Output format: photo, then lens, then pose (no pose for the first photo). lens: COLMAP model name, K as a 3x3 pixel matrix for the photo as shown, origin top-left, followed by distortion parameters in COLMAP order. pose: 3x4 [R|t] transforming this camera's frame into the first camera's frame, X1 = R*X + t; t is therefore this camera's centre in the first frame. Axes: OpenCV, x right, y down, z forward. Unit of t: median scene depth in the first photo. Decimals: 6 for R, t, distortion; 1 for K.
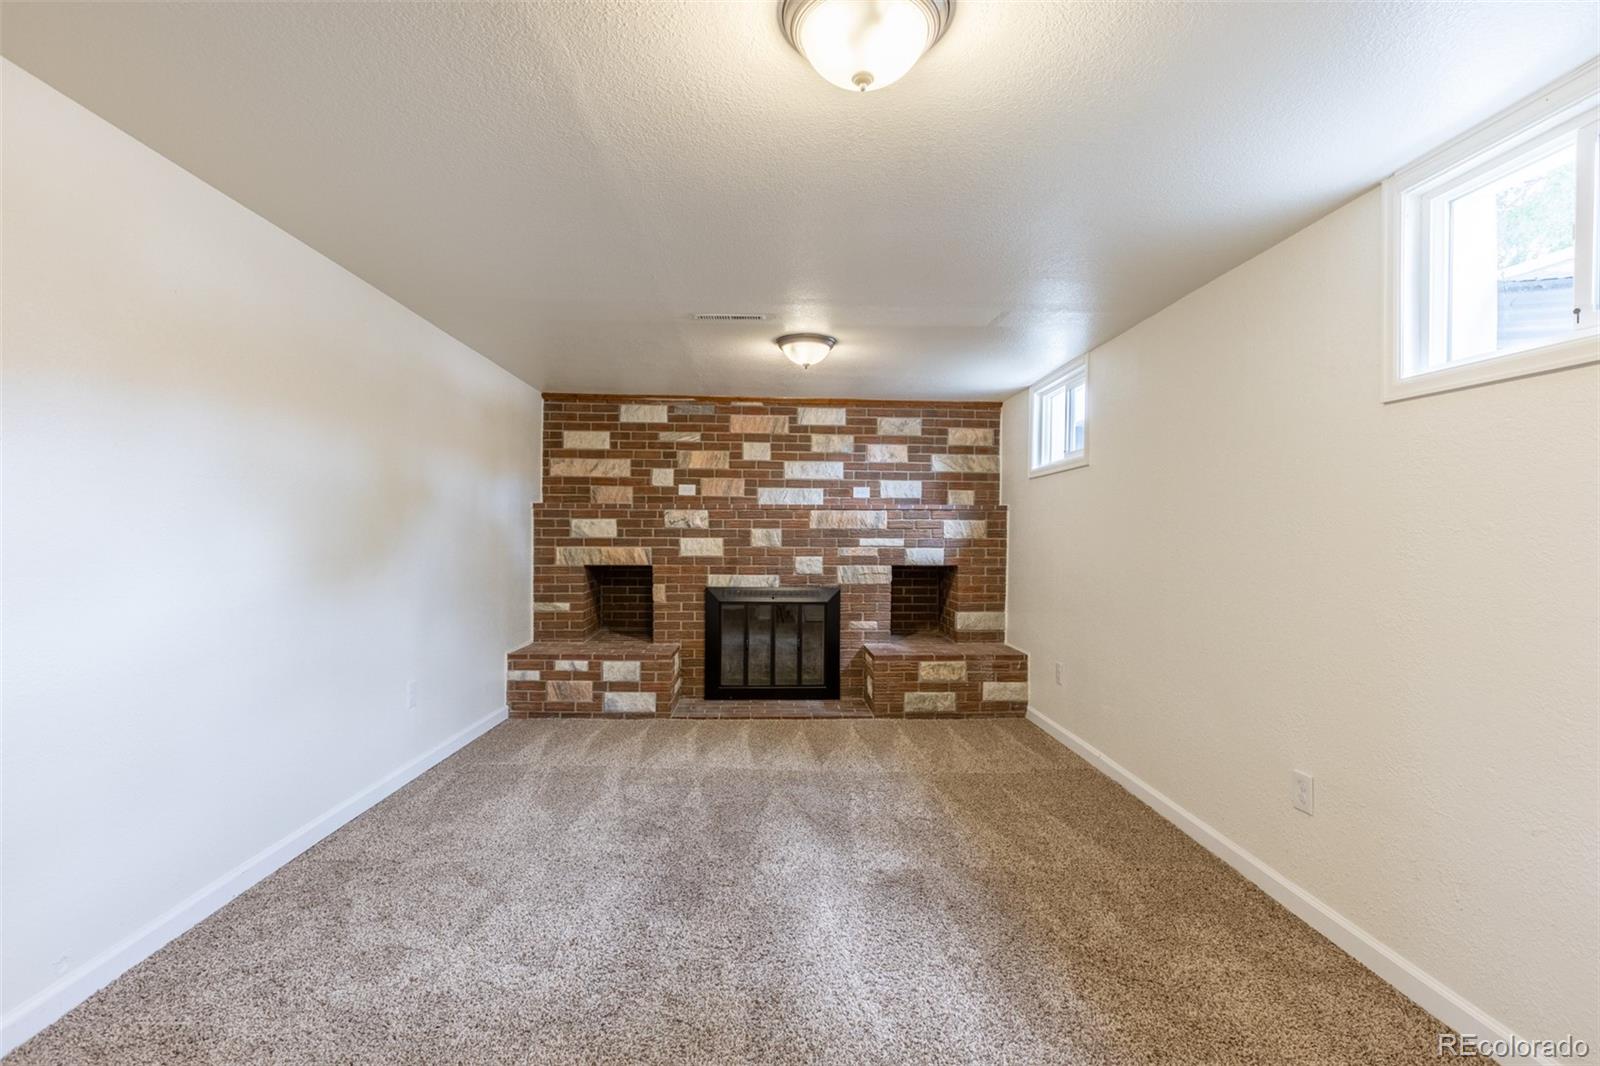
lens RADIAL K [[731.1, 0, 803.3], [0, 731.1, 537.2], [0, 0, 1]] dist [-0.002808, -0.000068]
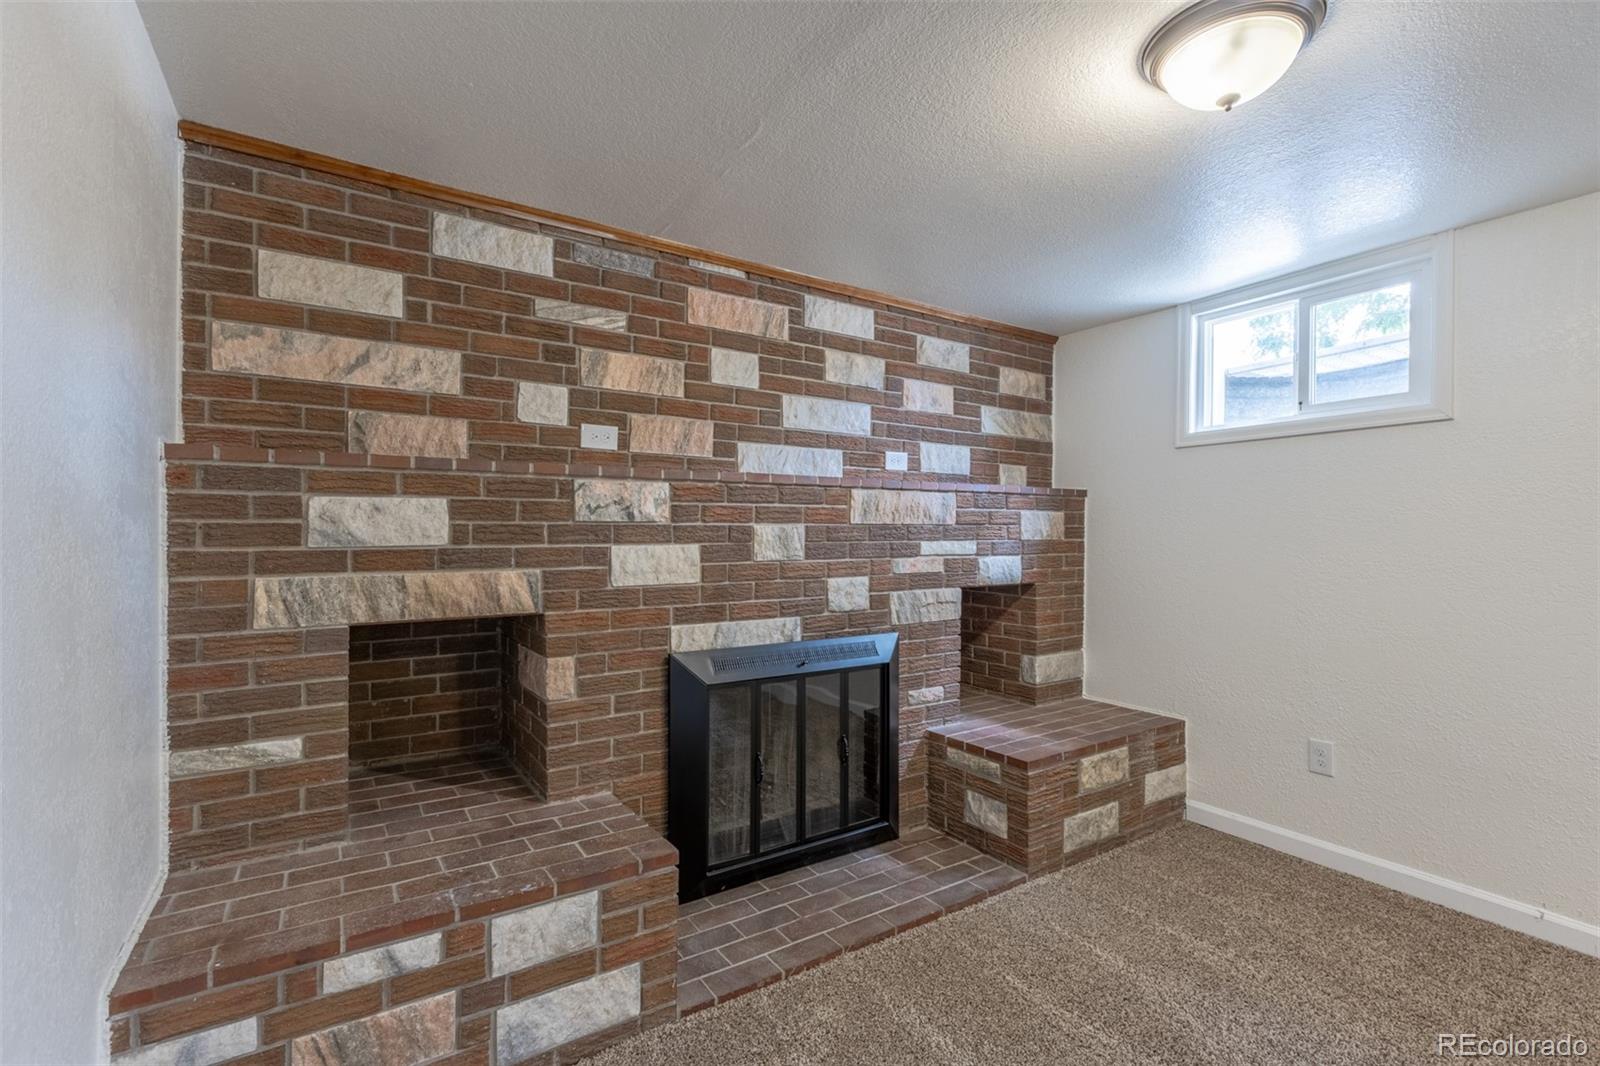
lens RADIAL K [[718.0, 0, 796.8], [0, 718.0, 534.5], [0, 0, 1]] dist [0.003640, -0.001163]
pose [[0.863682, -0.005858, 0.504003, -0.278847], [0.005064, 0.999983, 0.002945, -0.005831], [-0.504011, 0.000009, 0.863697, 0.565783]]
